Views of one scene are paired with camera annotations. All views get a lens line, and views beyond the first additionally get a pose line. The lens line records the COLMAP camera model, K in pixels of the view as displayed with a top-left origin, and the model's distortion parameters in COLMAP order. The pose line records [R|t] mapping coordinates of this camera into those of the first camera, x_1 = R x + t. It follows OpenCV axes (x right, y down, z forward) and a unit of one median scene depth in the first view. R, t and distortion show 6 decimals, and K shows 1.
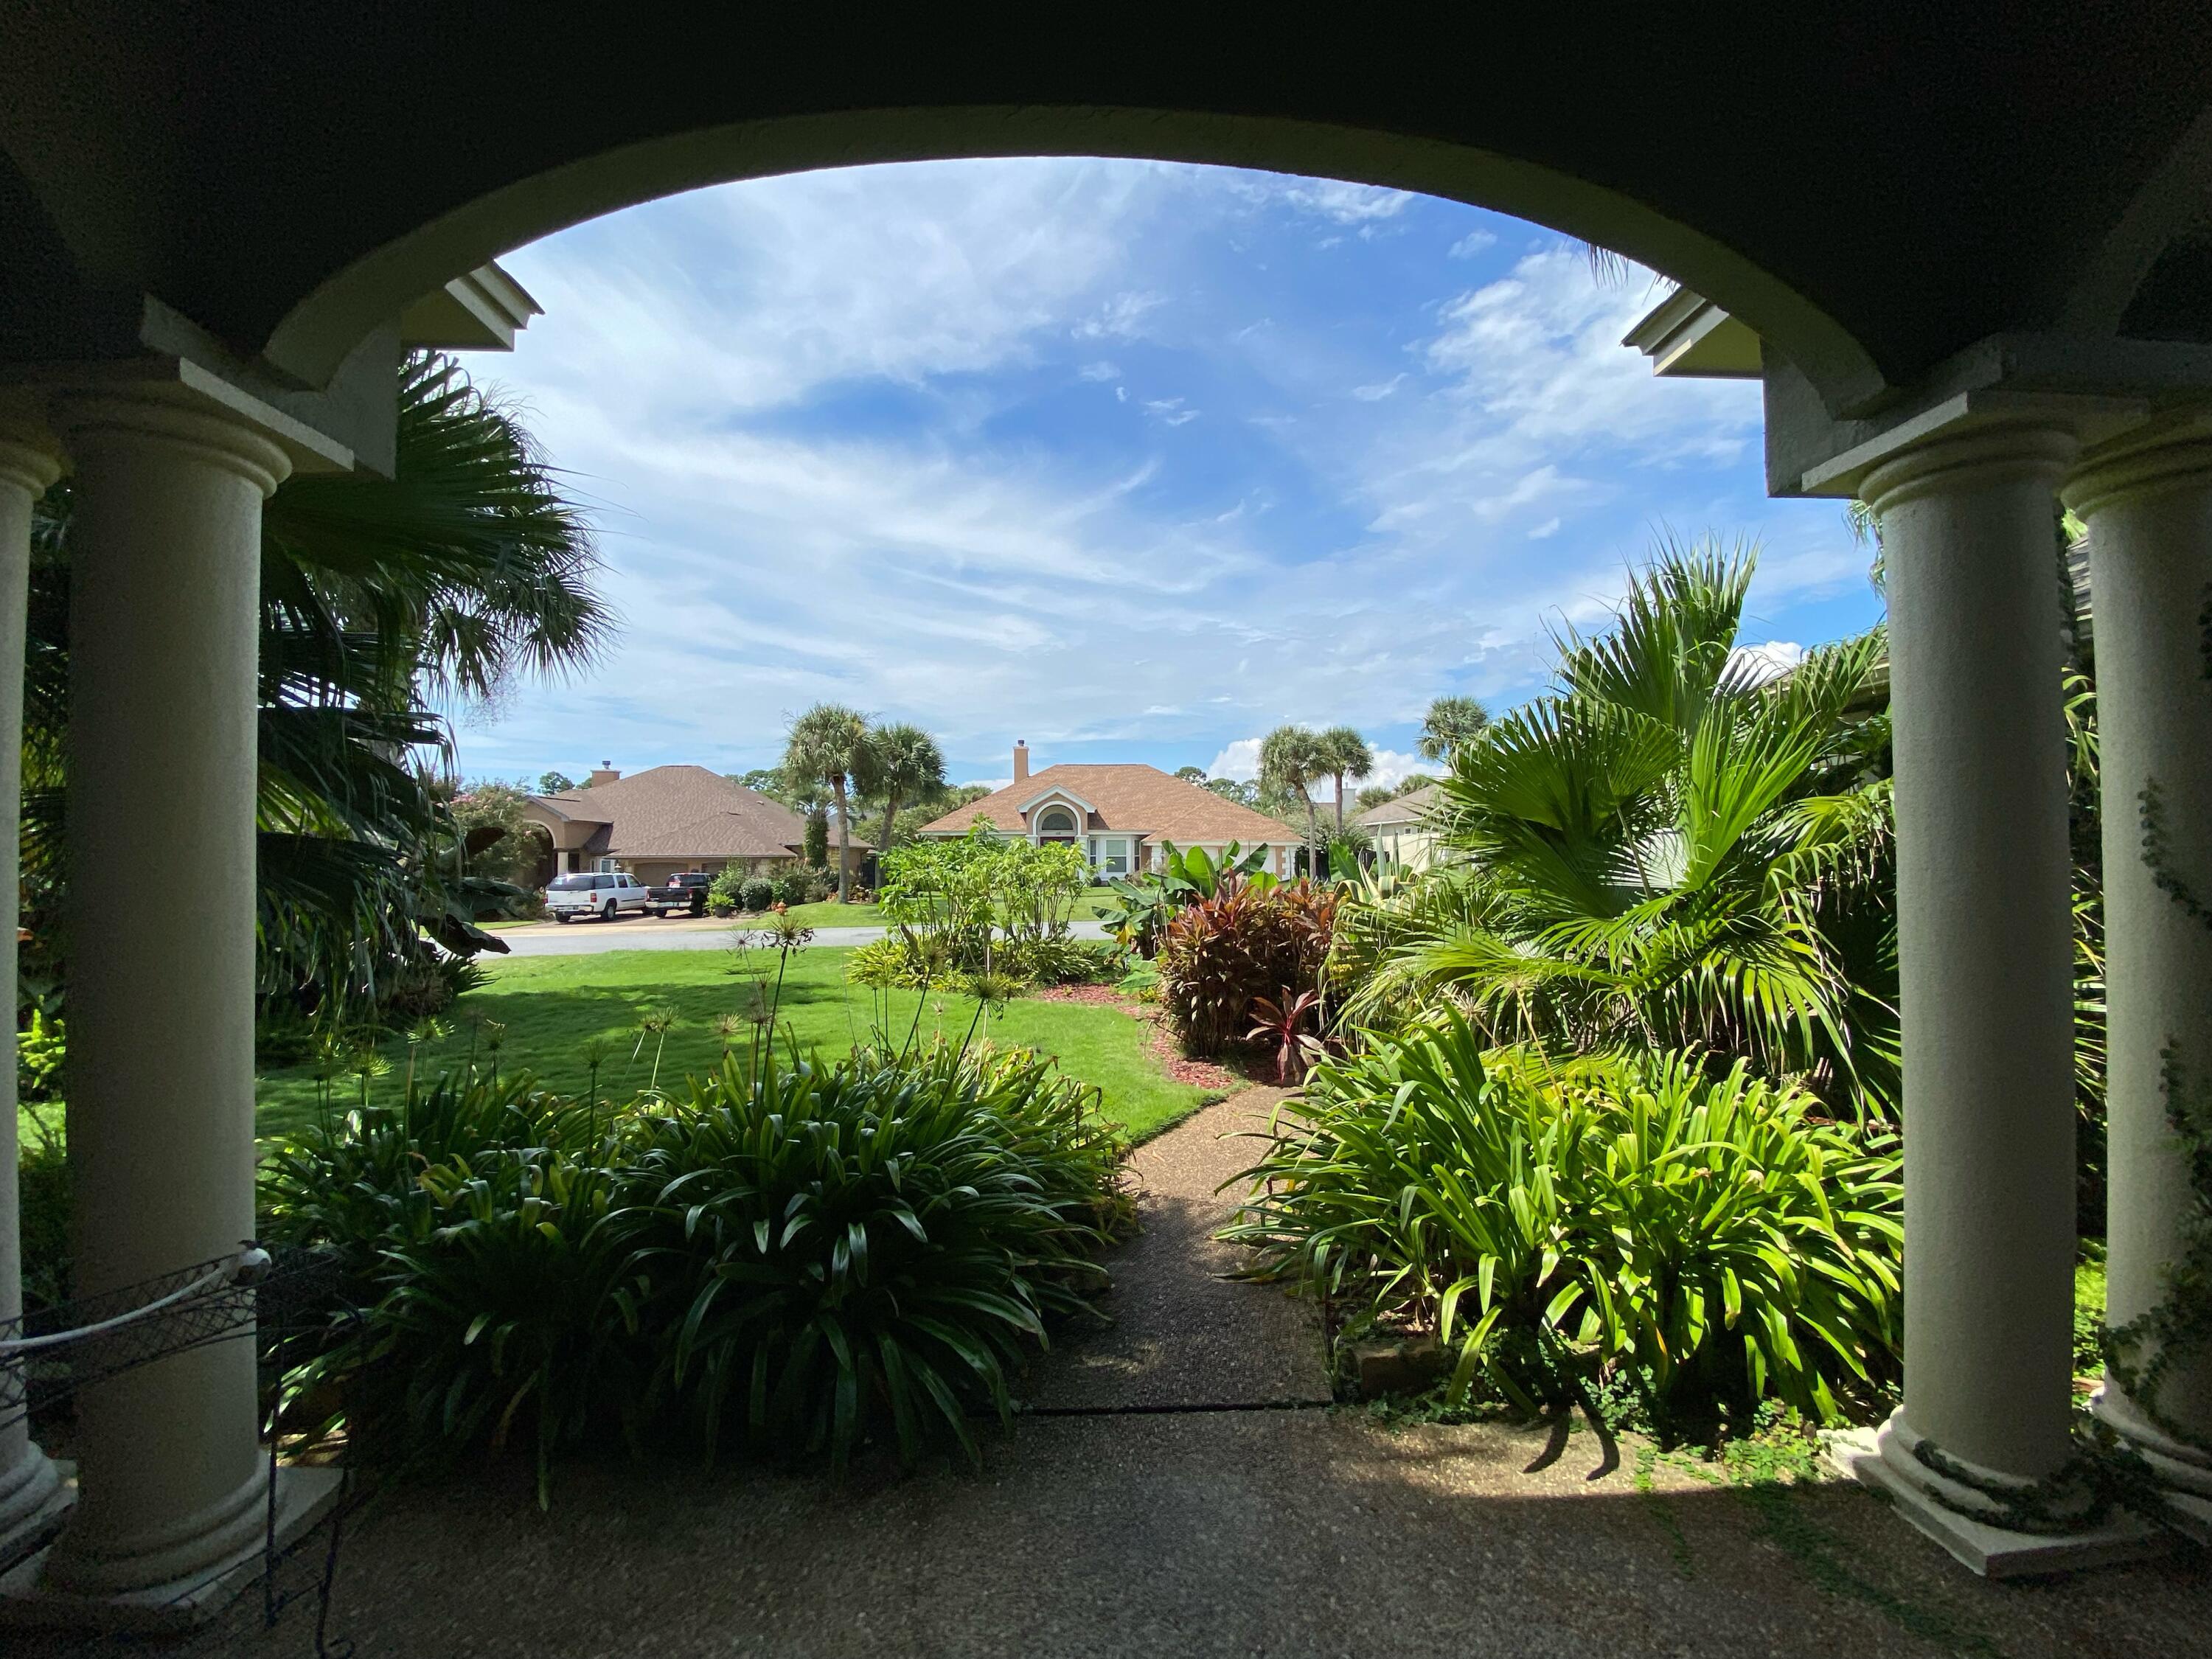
lens RADIAL K [[909.3, 0, 1106.0], [0, 909.3, 829.5], [0, 0, 1]] dist [0.017086, -0.016474]
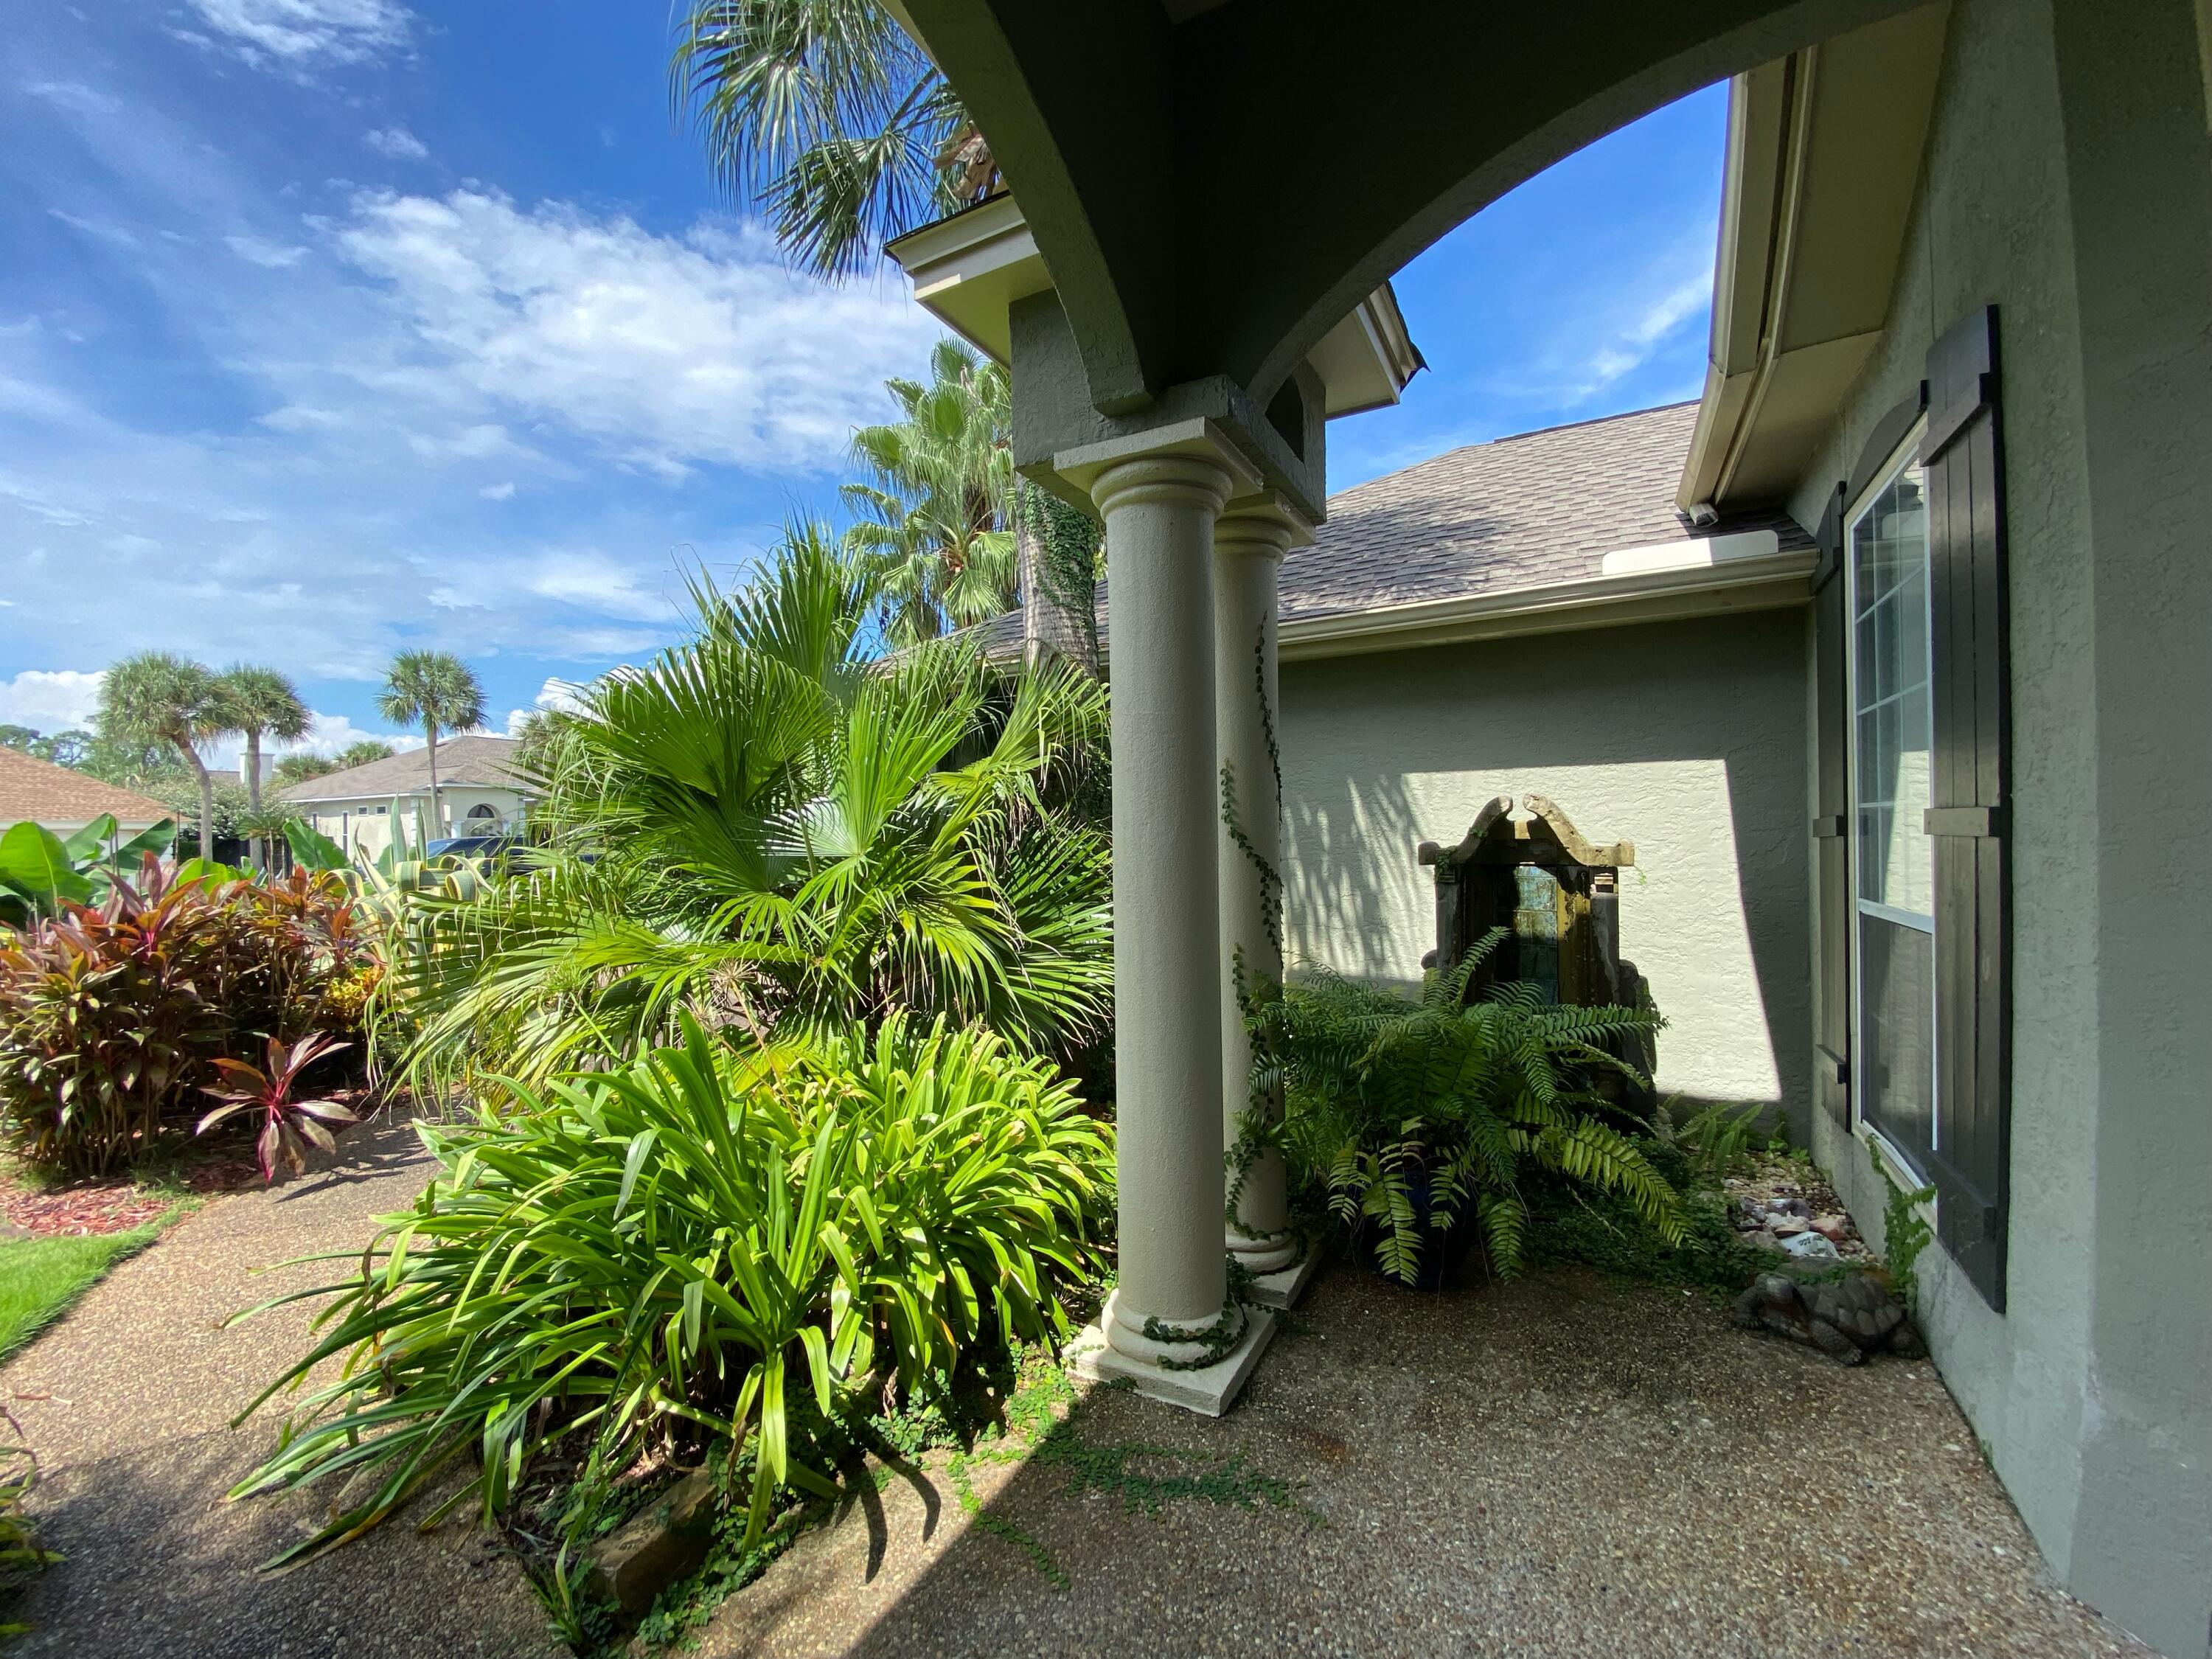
lens RADIAL K [[909.3, 0, 1106.0], [0, 909.3, 829.5], [0, 0, 1]] dist [0.017086, -0.016474]
pose [[0.526718, -0.003892, 0.850031, -0.061224], [-0.011084, 0.999873, 0.011447, 0.019810], [-0.849968, -0.015451, 0.526608, 0.235373]]
